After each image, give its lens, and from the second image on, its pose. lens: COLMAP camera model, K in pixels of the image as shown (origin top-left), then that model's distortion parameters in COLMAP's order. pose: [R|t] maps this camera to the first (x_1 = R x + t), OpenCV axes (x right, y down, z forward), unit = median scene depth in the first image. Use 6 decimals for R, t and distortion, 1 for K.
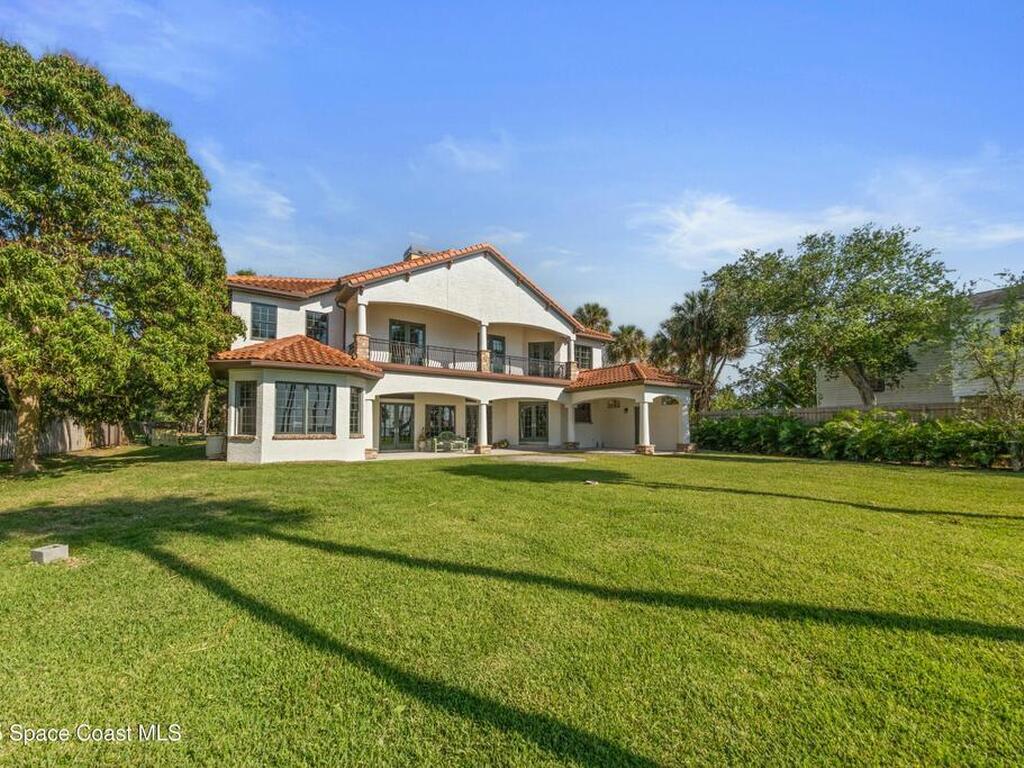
lens RADIAL K [[348.7, 0, 517.4], [0, 348.7, 407.5], [0, 0, 1]] dist [-0.000193, -0.000082]
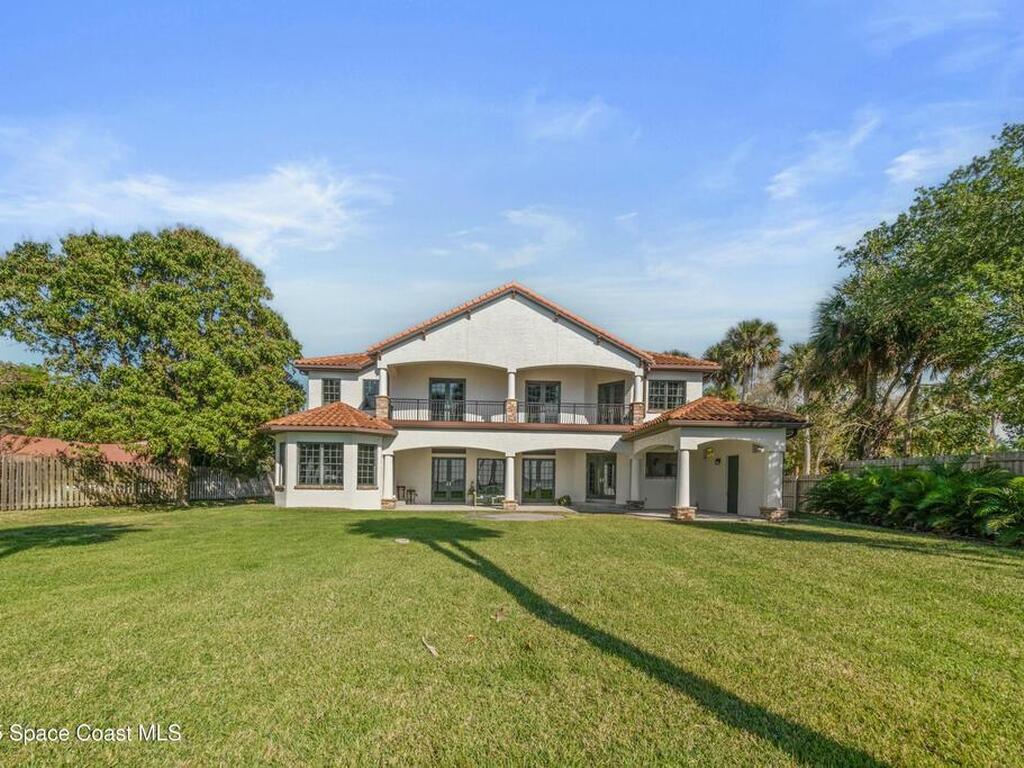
lens RADIAL K [[370.0, 0, 510.3], [0, 370.0, 475.4], [0, 0, 1]] dist [0.001408, 0.000014]
pose [[0.883763, 0.001494, -0.467932, 0.366353], [0.014669, 0.999415, 0.030895, 0.009001], [0.467705, -0.034168, 0.883224, 0.113879]]
